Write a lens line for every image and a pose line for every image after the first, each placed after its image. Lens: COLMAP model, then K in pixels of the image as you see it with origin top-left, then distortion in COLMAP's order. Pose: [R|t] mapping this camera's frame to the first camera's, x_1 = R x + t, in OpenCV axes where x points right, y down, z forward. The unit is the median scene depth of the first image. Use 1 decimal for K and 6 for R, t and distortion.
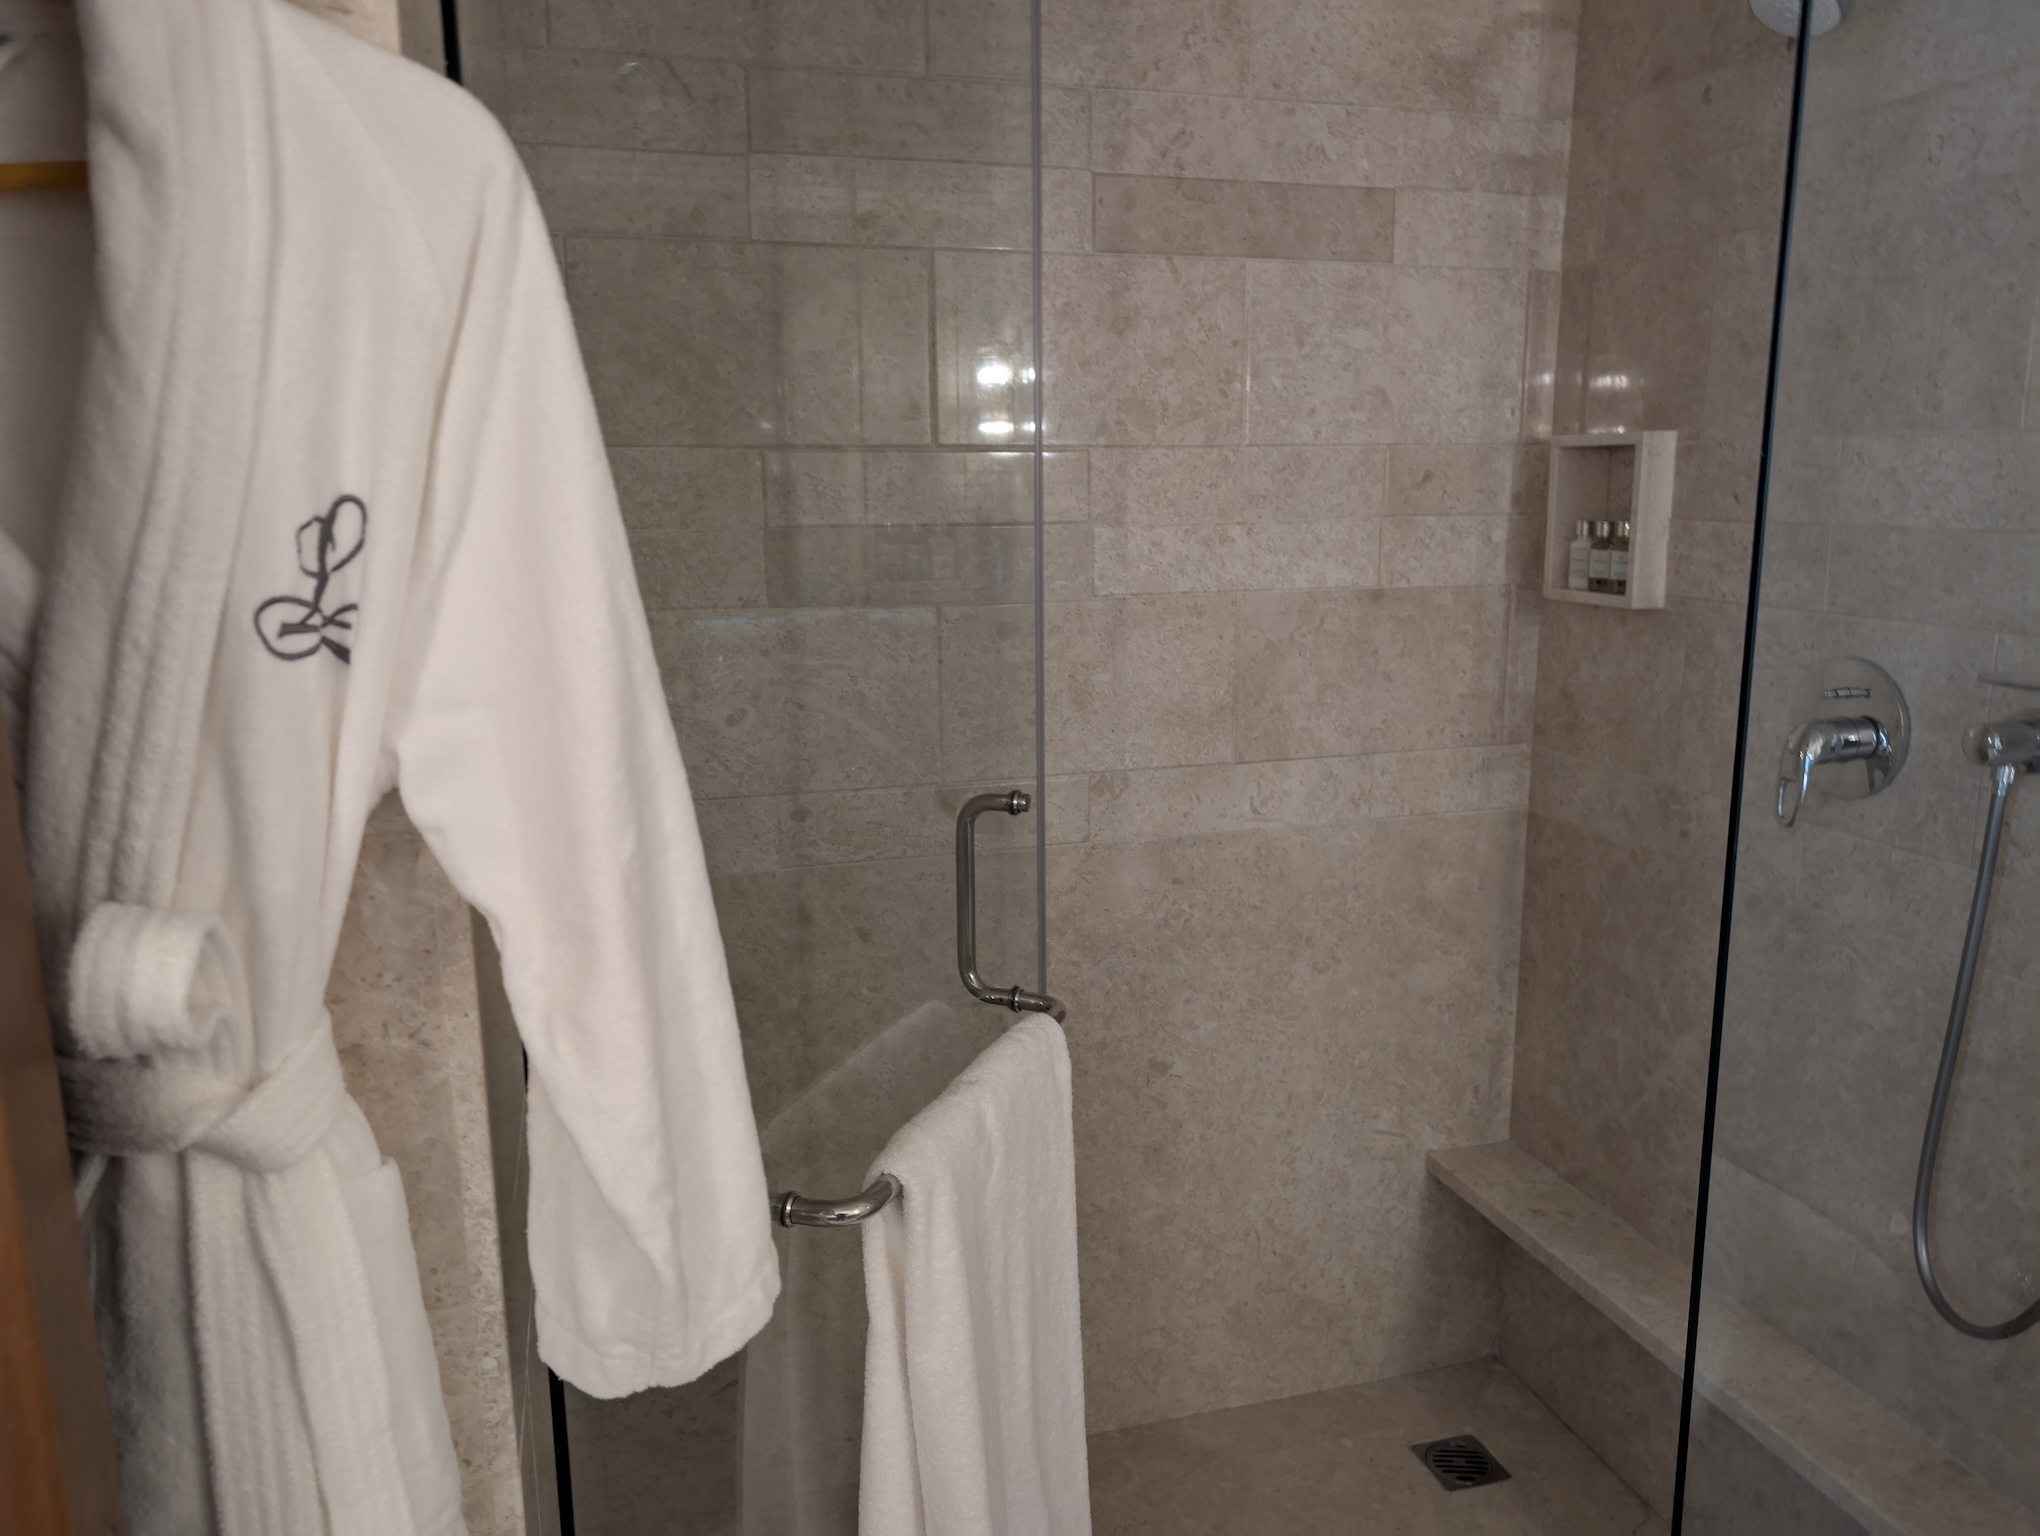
lens RADIAL K [[1508.7, 0, 1020.0], [0, 1508.7, 768.0], [0, 0, 1]] dist [0.006113, -0.008055]
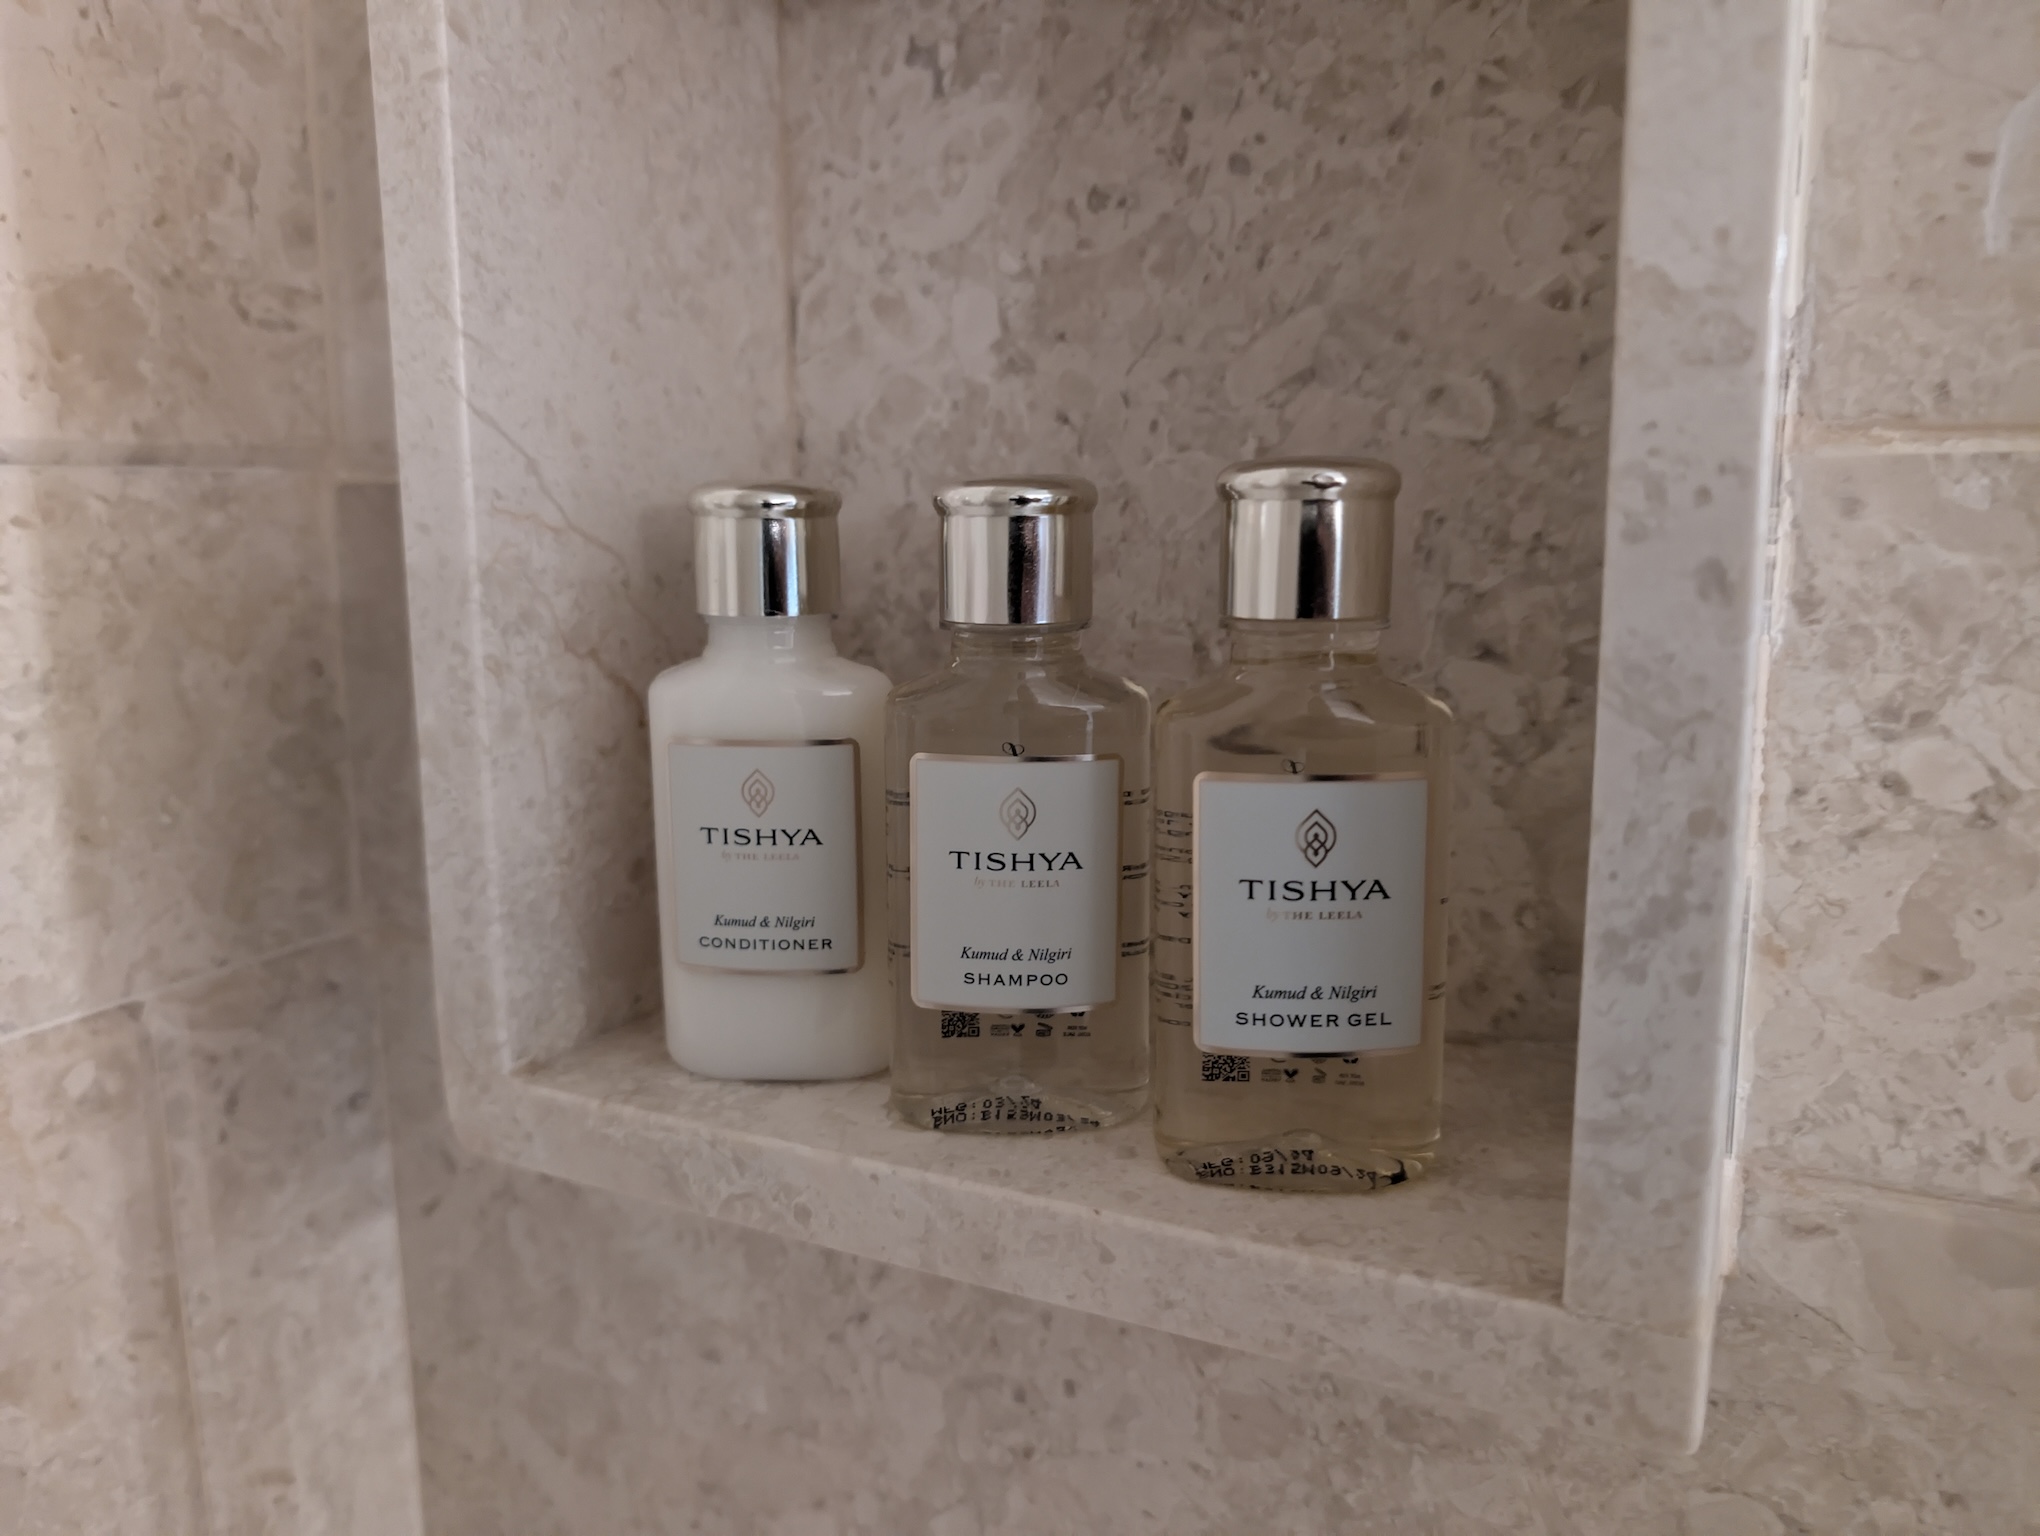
lens RADIAL K [[1508.7, 0, 1020.0], [0, 1508.7, 768.0], [0, 0, 1]] dist [0.006113, -0.008055]
pose [[0.687936, -0.114459, 0.716689, 1.074567], [0.145306, 0.989214, 0.018507, -0.500432], [-0.711077, 0.091408, 0.697148, 3.206275]]
